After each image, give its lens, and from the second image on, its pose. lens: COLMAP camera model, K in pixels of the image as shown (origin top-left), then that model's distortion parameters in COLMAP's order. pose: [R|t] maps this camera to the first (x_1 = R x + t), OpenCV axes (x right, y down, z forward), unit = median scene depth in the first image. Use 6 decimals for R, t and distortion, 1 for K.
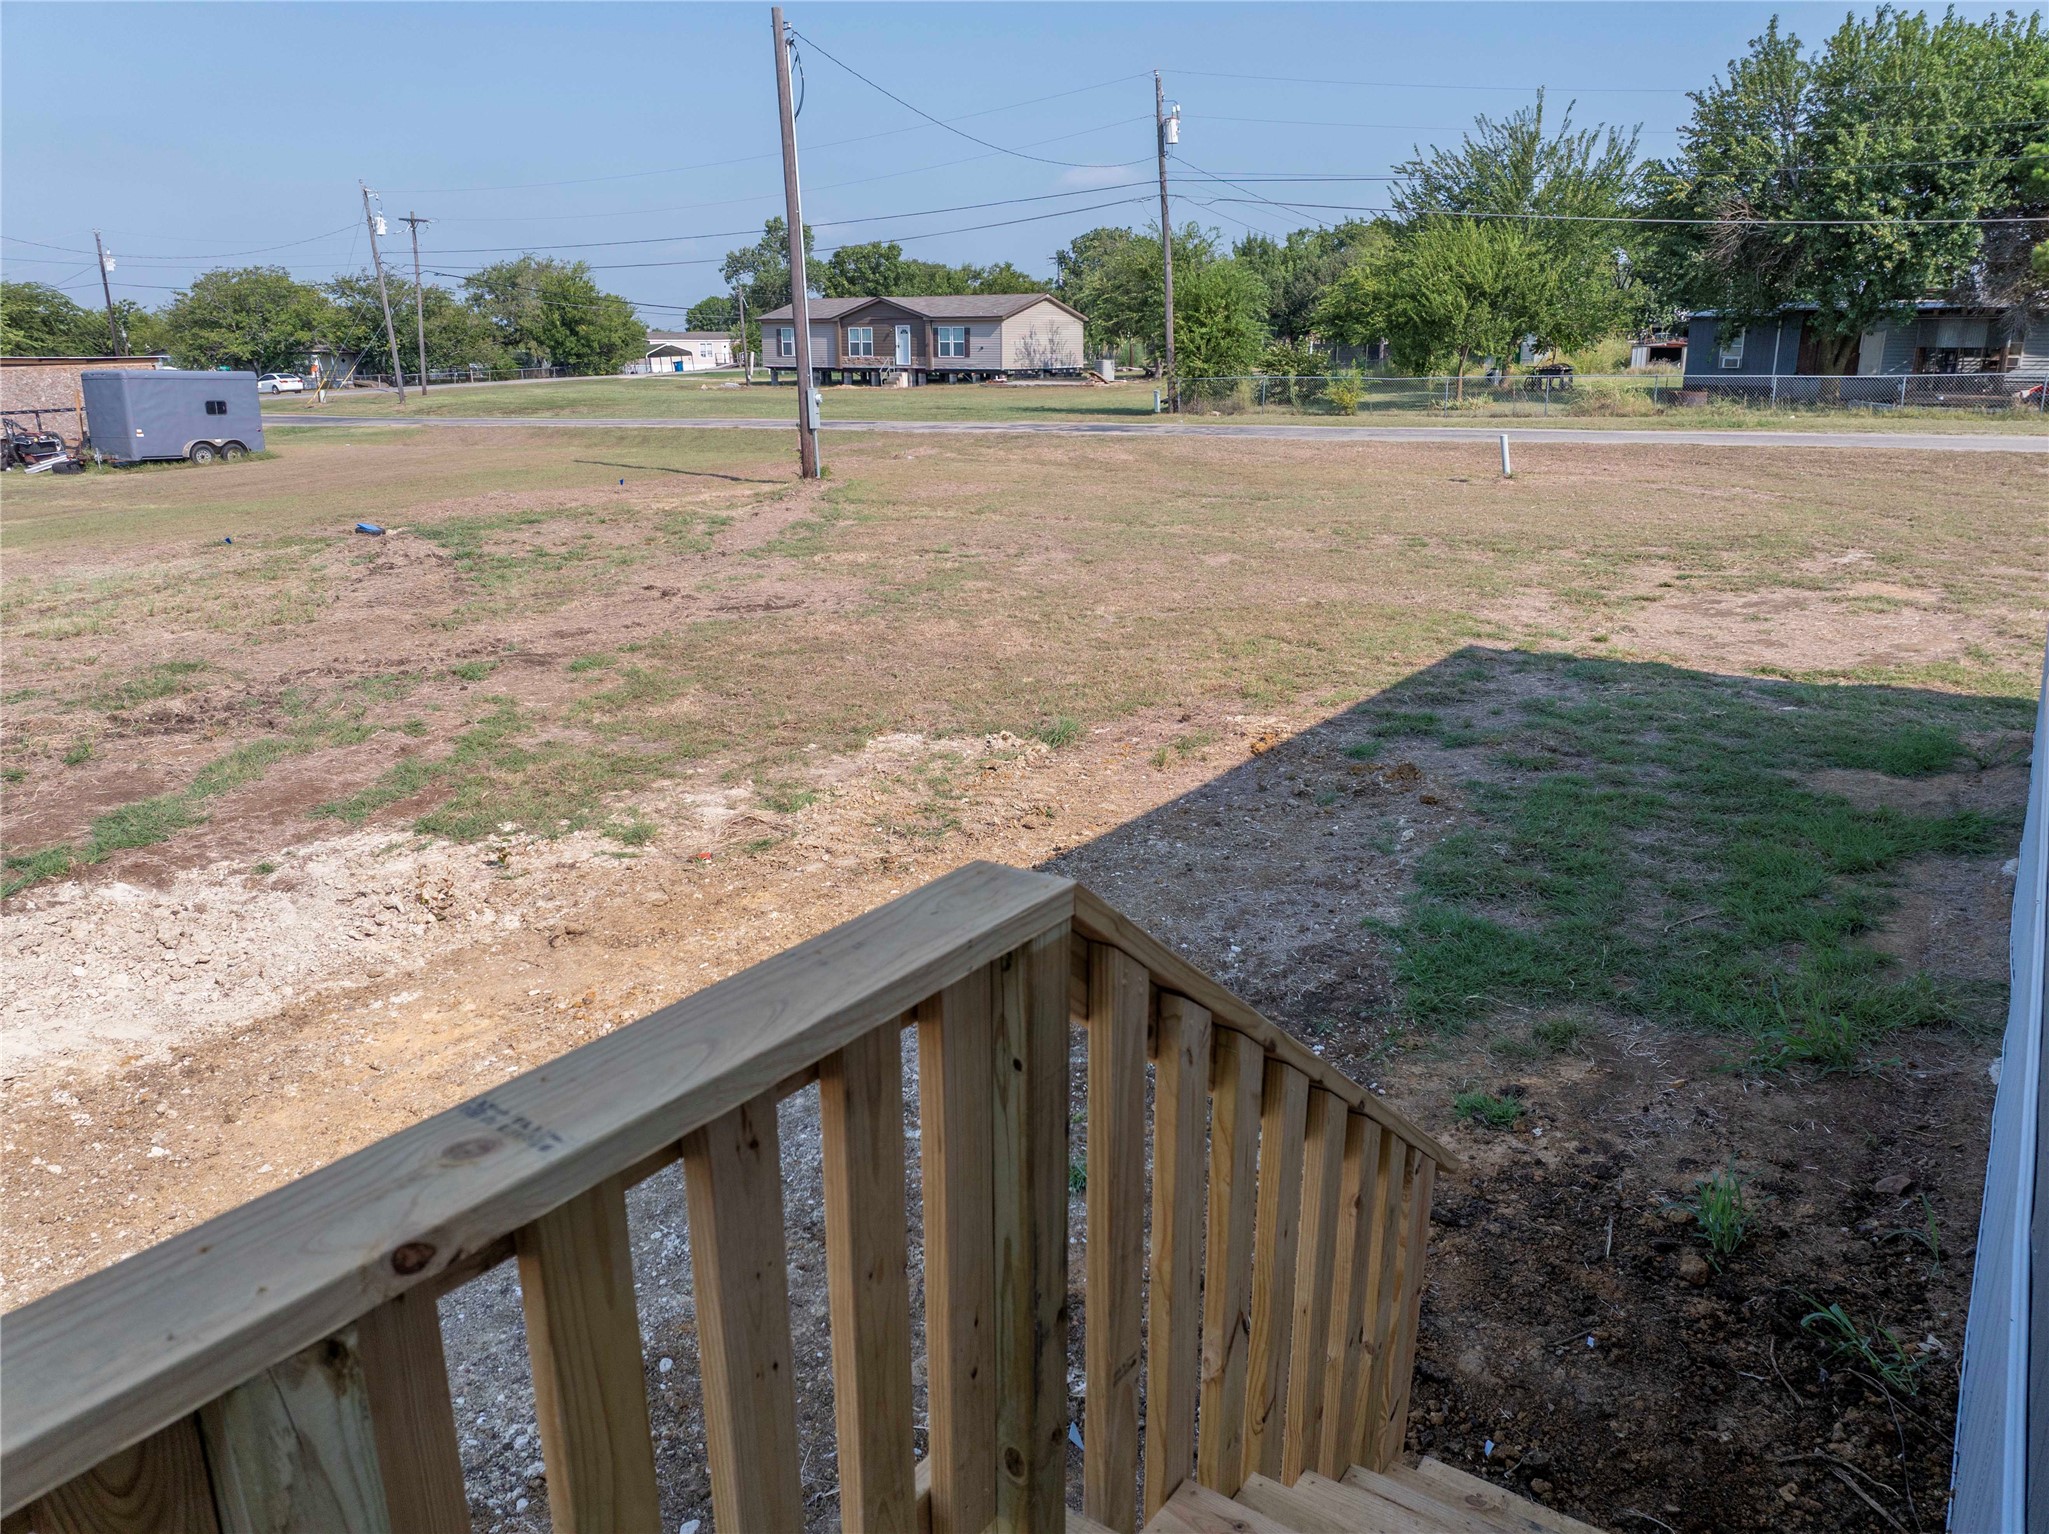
lens RADIAL K [[1444.5, 0, 1023.9], [0, 1444.5, 761.1], [0, 0, 1]] dist [-0.047532, 0.020756]
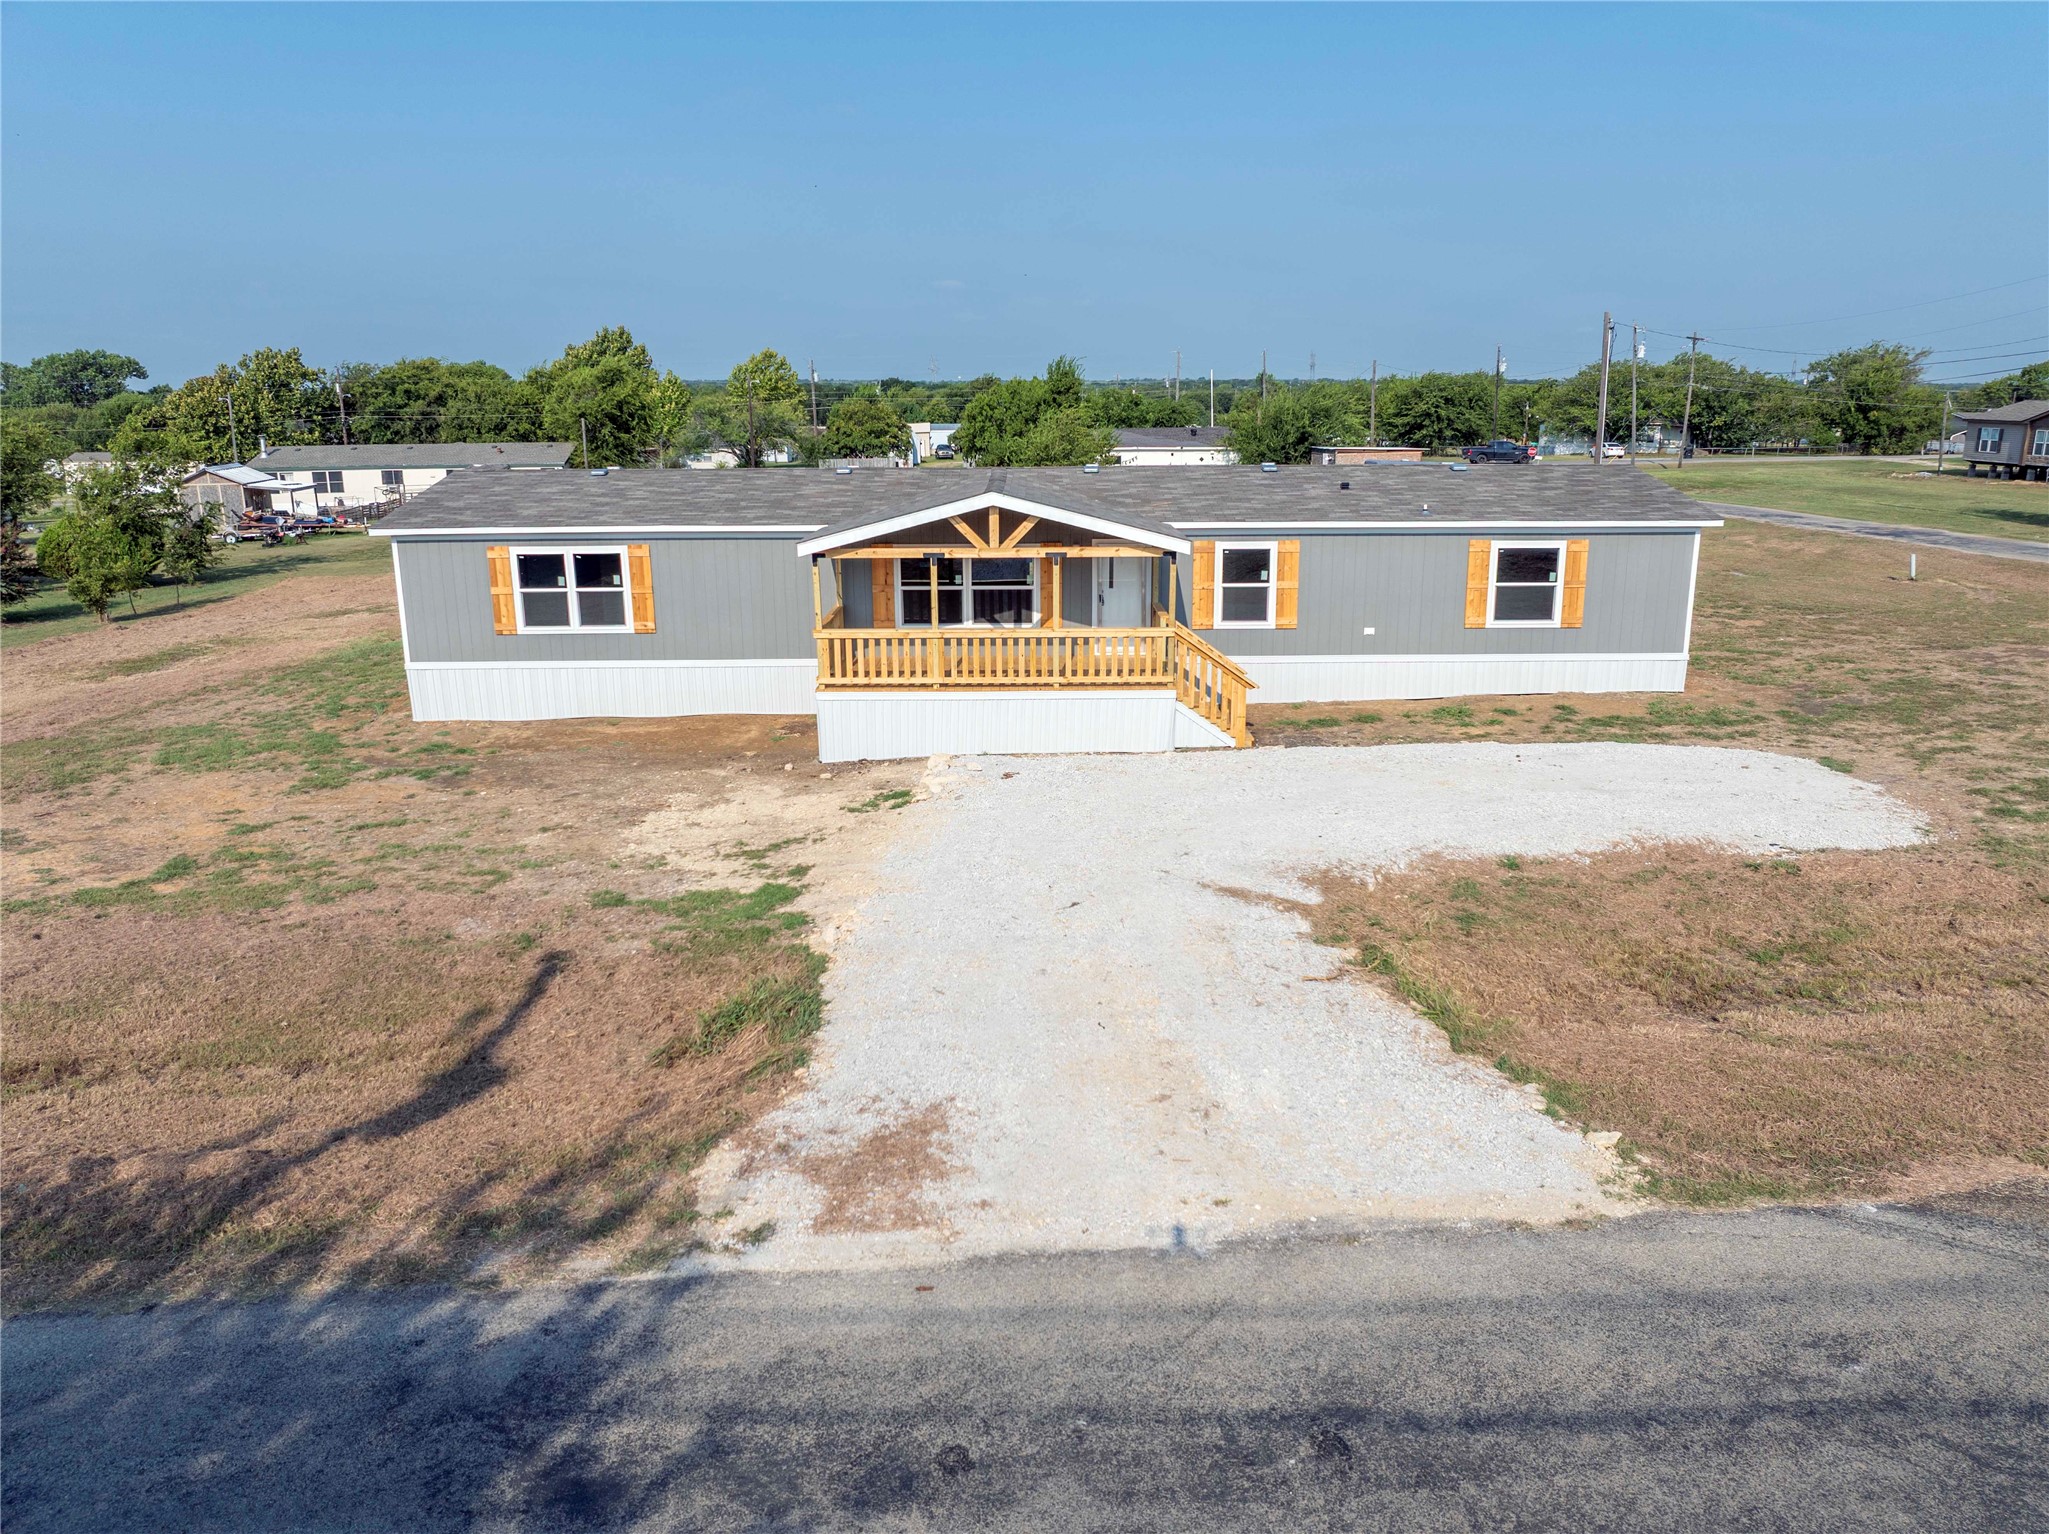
lens RADIAL K [[1444.5, 0, 1018.9], [0, 1444.5, 760.4], [0, 0, 1]] dist [-0.047532, 0.020756]
pose [[0.575868, 0.204305, -0.791603, 1.394227], [-0.226468, 0.970245, 0.085662, 0.131379], [0.785549, 0.129942, 0.605002, -1.025407]]
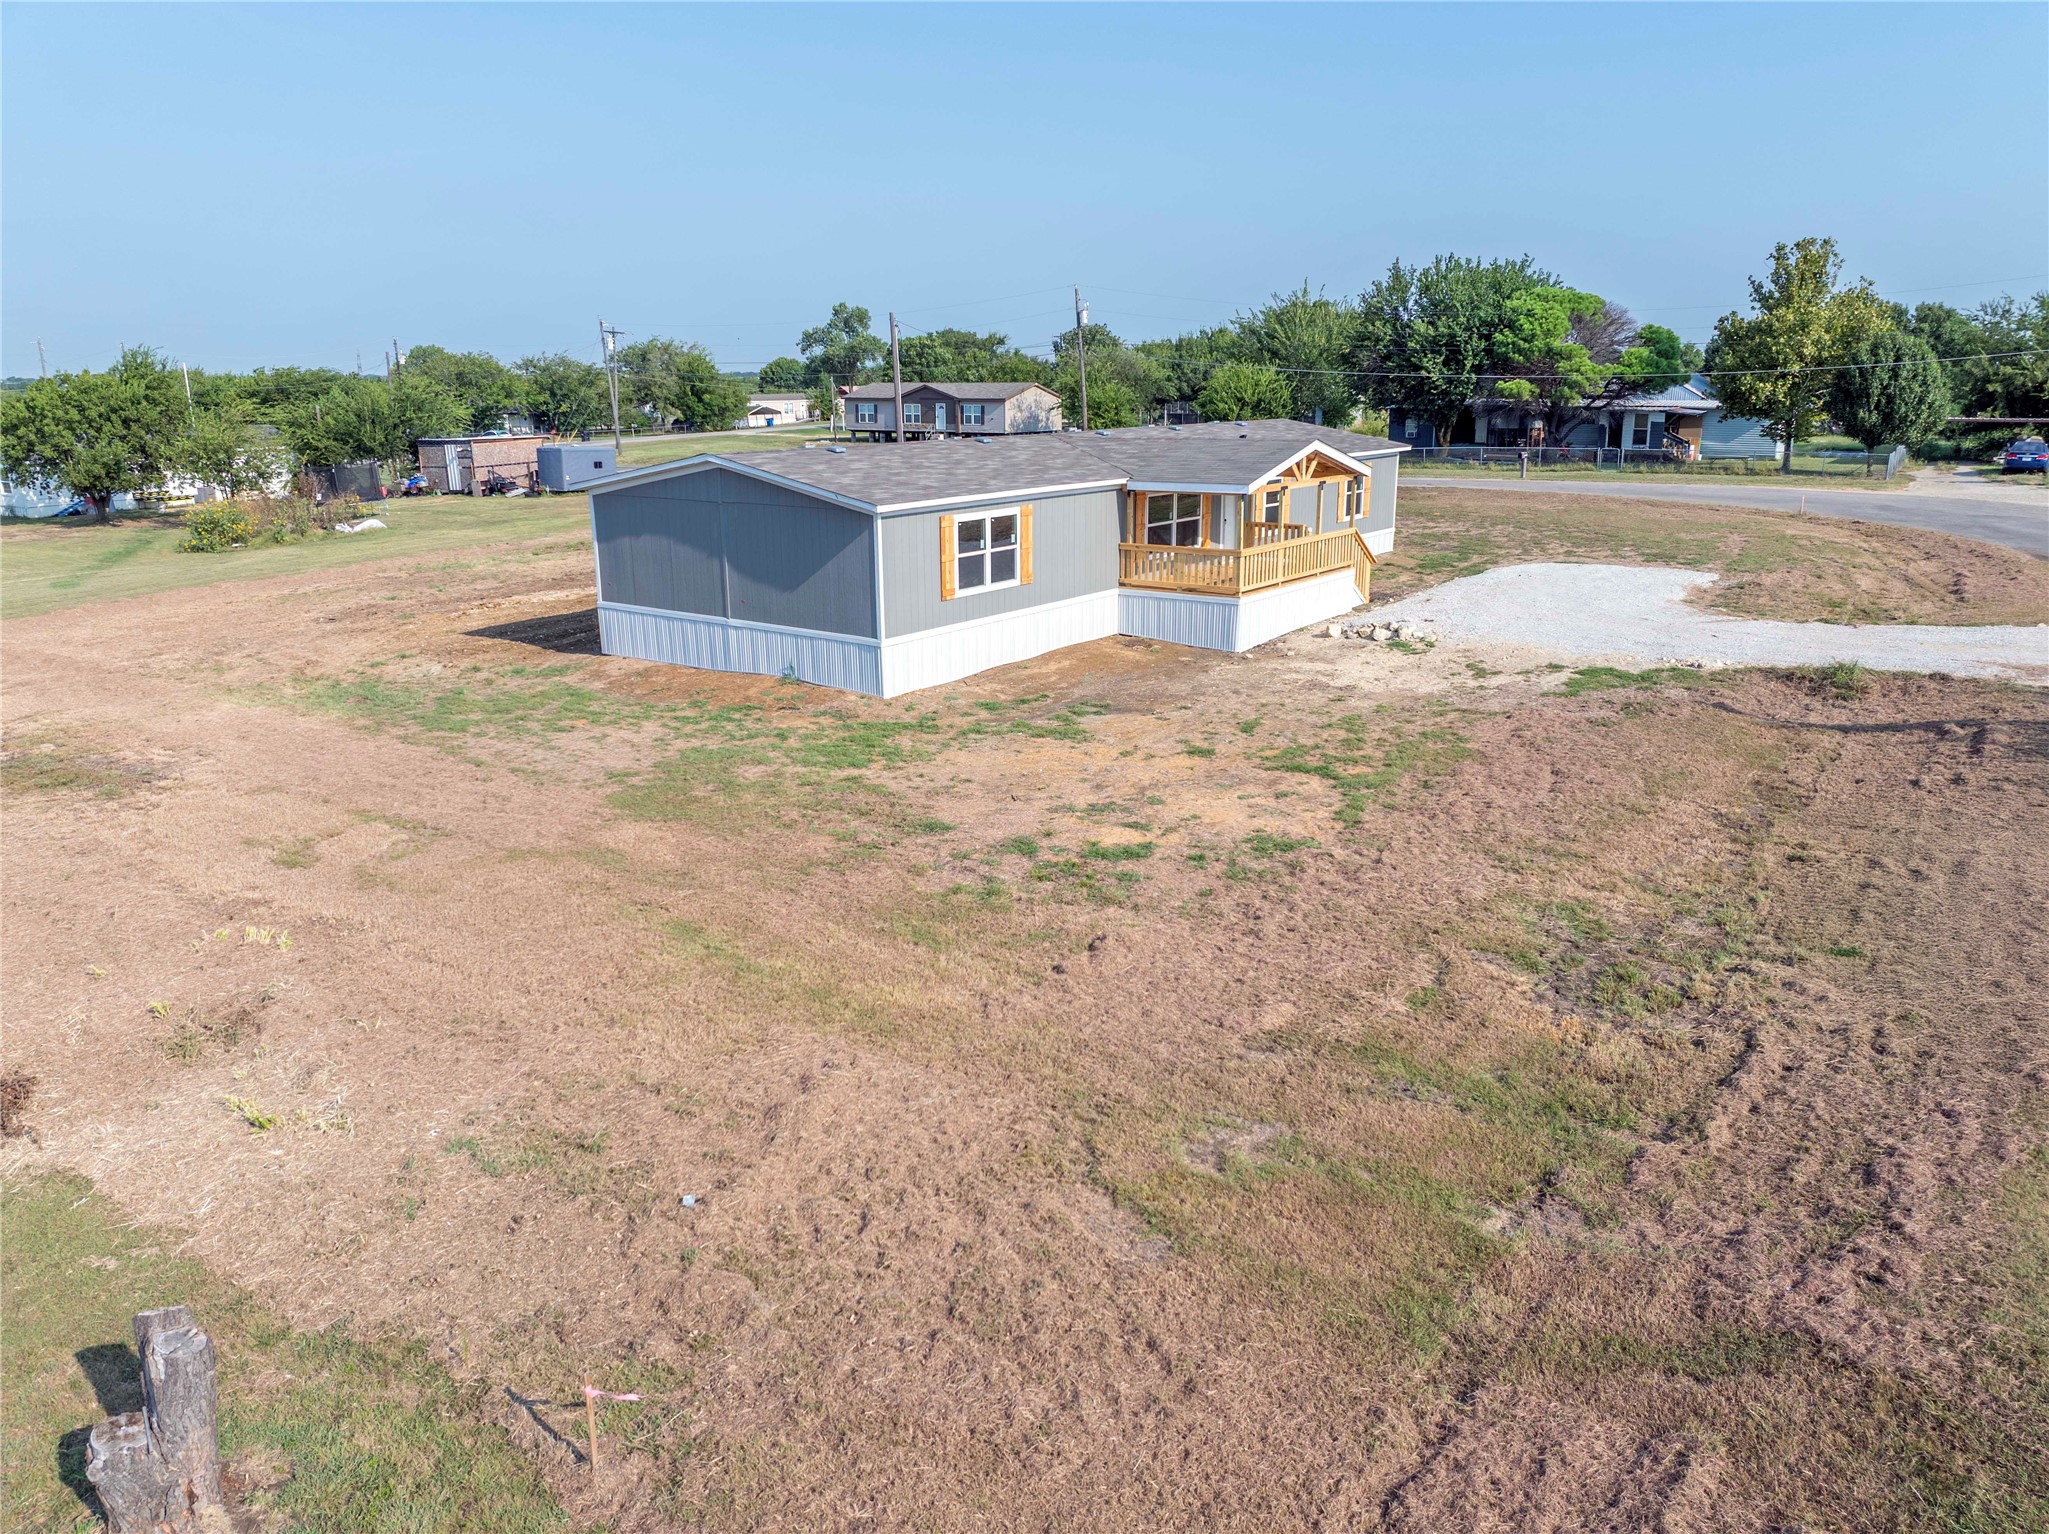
lens RADIAL K [[1444.5, 0, 1029.3], [0, 1444.5, 780.5], [0, 0, 1]] dist [-0.047532, 0.020756]
pose [[0.999772, 0.002217, -0.021253, 0.165862], [-0.002423, 0.999950, -0.009692, 0.426107], [0.021231, 0.009741, 0.999727, -1.999226]]
